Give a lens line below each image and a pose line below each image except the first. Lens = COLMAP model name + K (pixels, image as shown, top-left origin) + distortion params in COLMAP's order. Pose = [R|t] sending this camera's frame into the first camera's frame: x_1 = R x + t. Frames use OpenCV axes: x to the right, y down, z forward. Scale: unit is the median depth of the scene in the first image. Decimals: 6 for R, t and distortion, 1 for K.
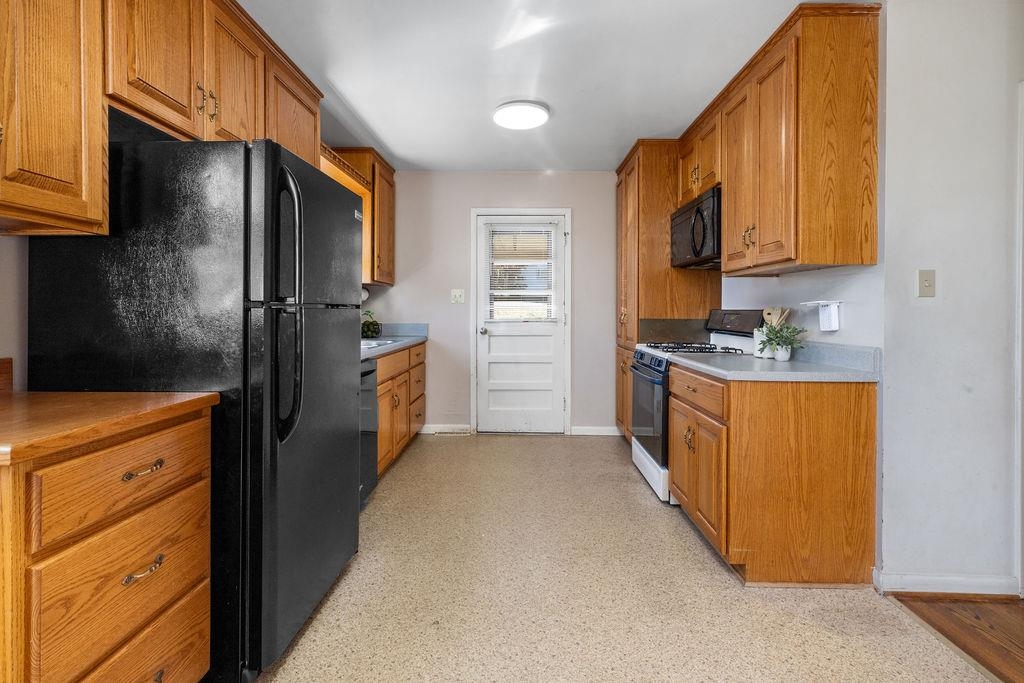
lens RADIAL K [[466.4, 0, 509.9], [0, 466.4, 313.5], [0, 0, 1]] dist [0.000172, 0.000302]
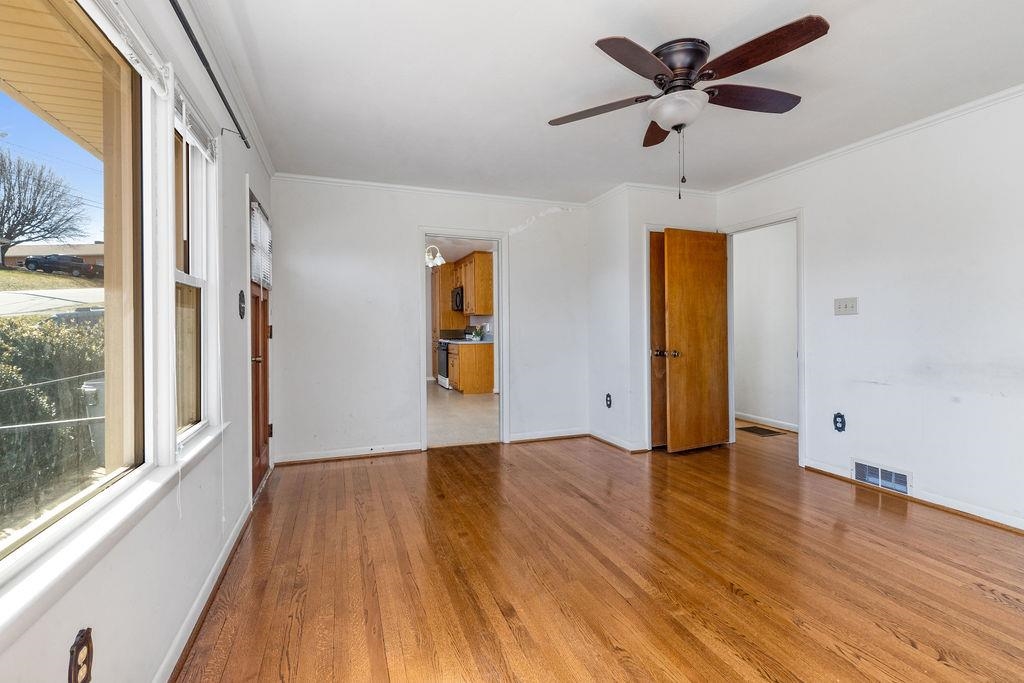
lens RADIAL K [[466.4, 0, 509.9], [0, 466.4, 313.5], [0, 0, 1]] dist [0.000172, 0.000302]
pose [[0.928917, -0.002762, 0.370278, -0.393000], [0.016031, 0.999335, -0.032764, 0.015162], [-0.369941, 0.036371, 0.928343, -1.883486]]
